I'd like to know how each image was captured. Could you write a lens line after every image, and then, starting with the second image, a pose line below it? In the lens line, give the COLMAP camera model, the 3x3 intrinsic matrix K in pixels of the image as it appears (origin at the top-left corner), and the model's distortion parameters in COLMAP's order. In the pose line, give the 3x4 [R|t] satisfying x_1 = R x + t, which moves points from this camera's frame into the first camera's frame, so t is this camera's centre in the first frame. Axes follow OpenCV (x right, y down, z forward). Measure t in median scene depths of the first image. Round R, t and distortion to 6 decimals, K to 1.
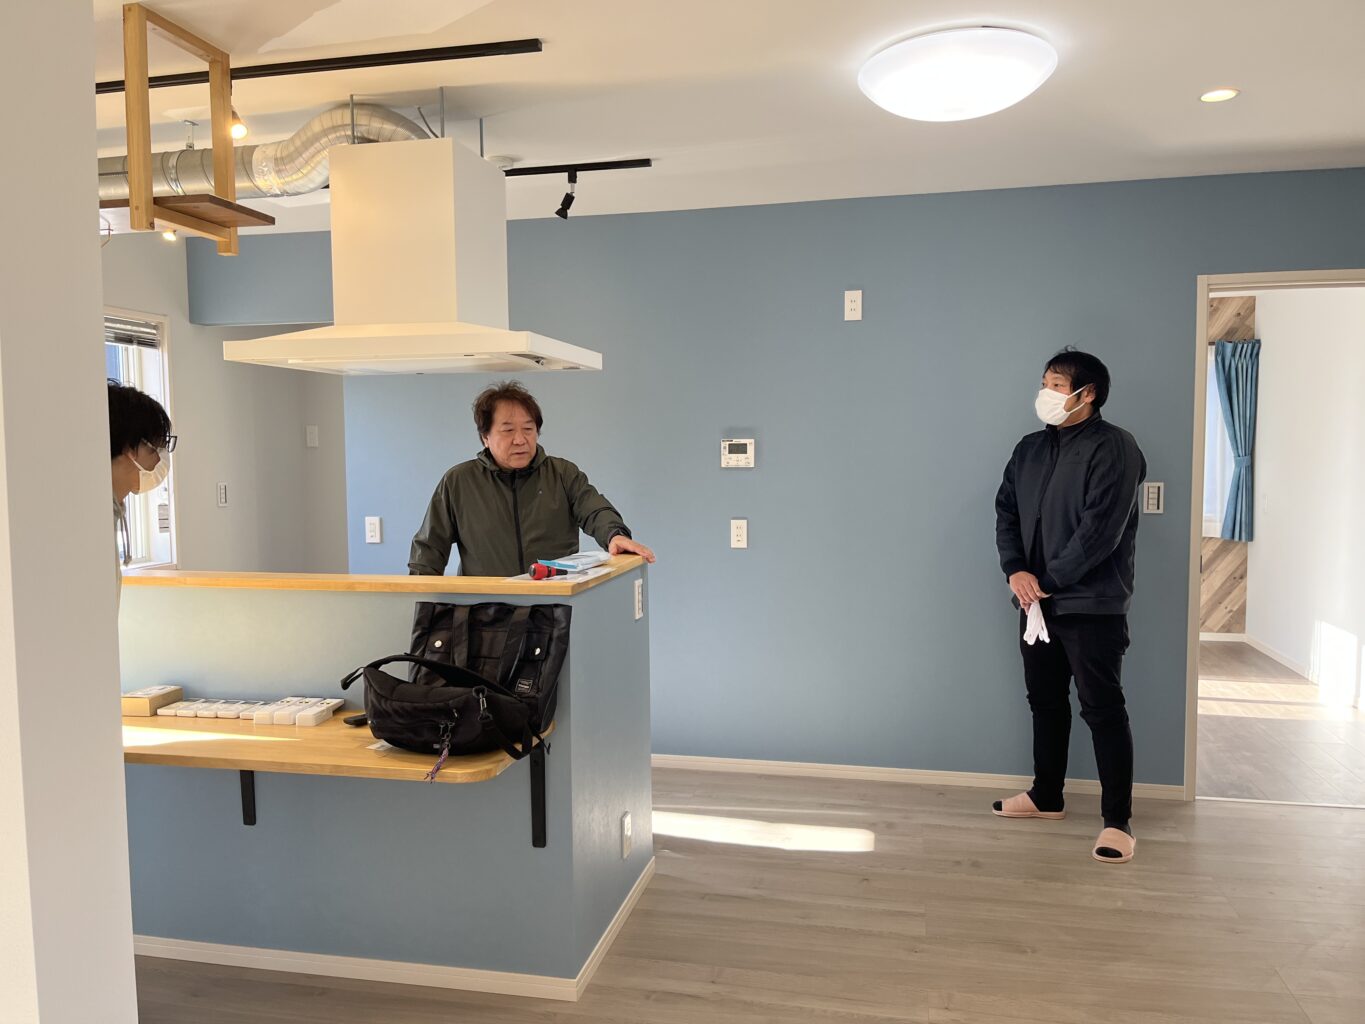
lens RADIAL K [[1026.6, 0, 682.5], [0, 1026.6, 512.0], [0, 0, 1]] dist [0.007060, -0.001503]
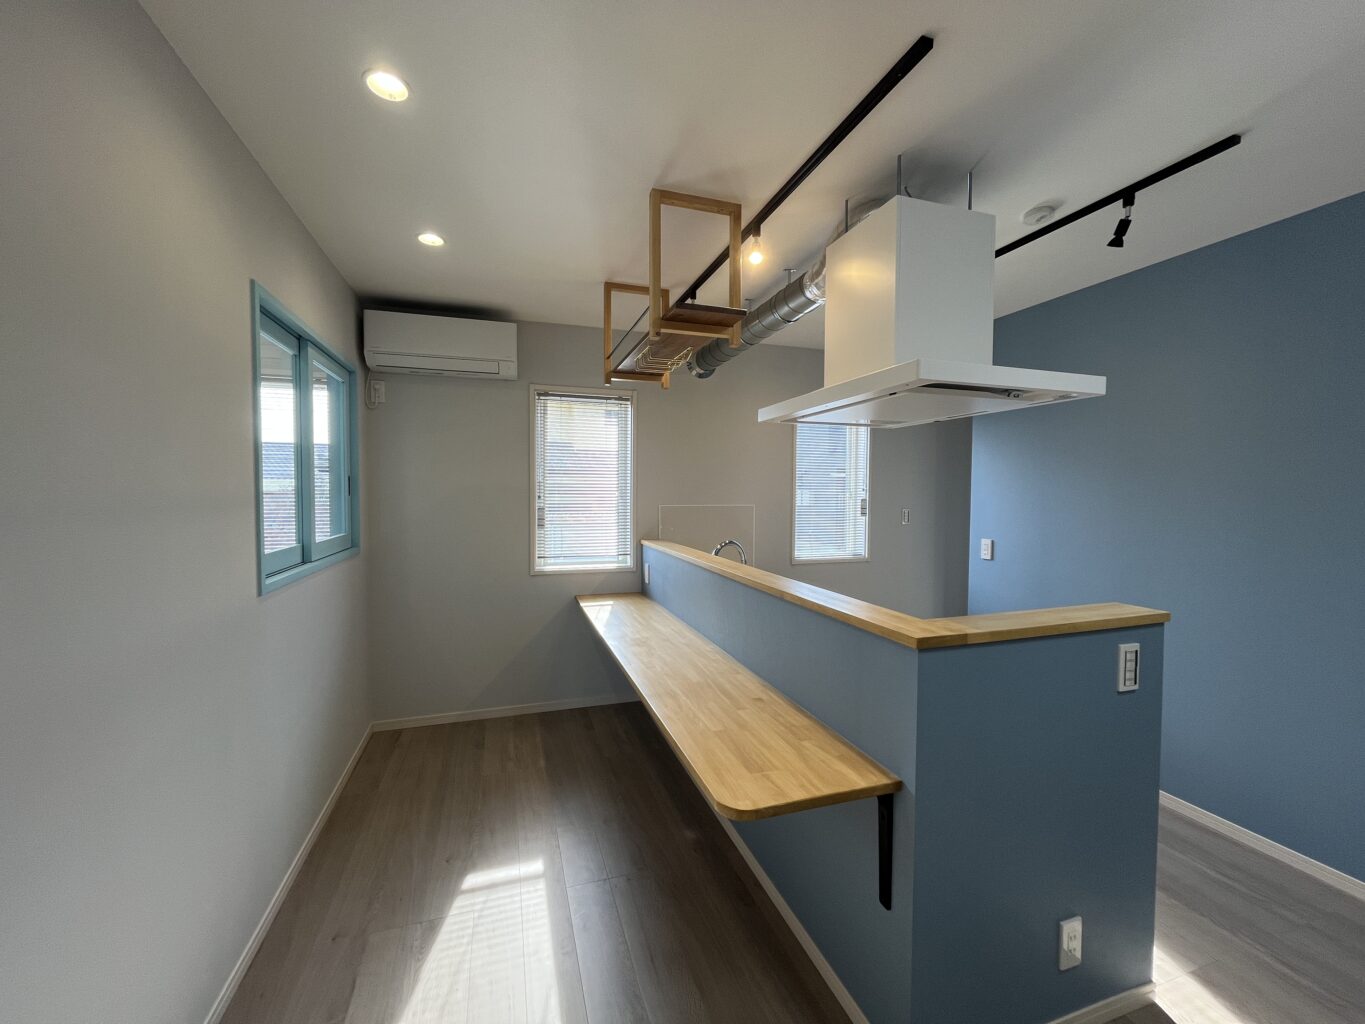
lens RADIAL K [[541.4, 0, 682.5], [0, 541.4, 512.0], [0, 0, 1]] dist [-0.002082, -0.000450]
pose [[0.506250, 0.041674, -0.861379, 0.127459], [-0.061483, 0.998034, 0.012151, -0.019223], [0.860192, 0.046808, 0.507818, 0.409942]]
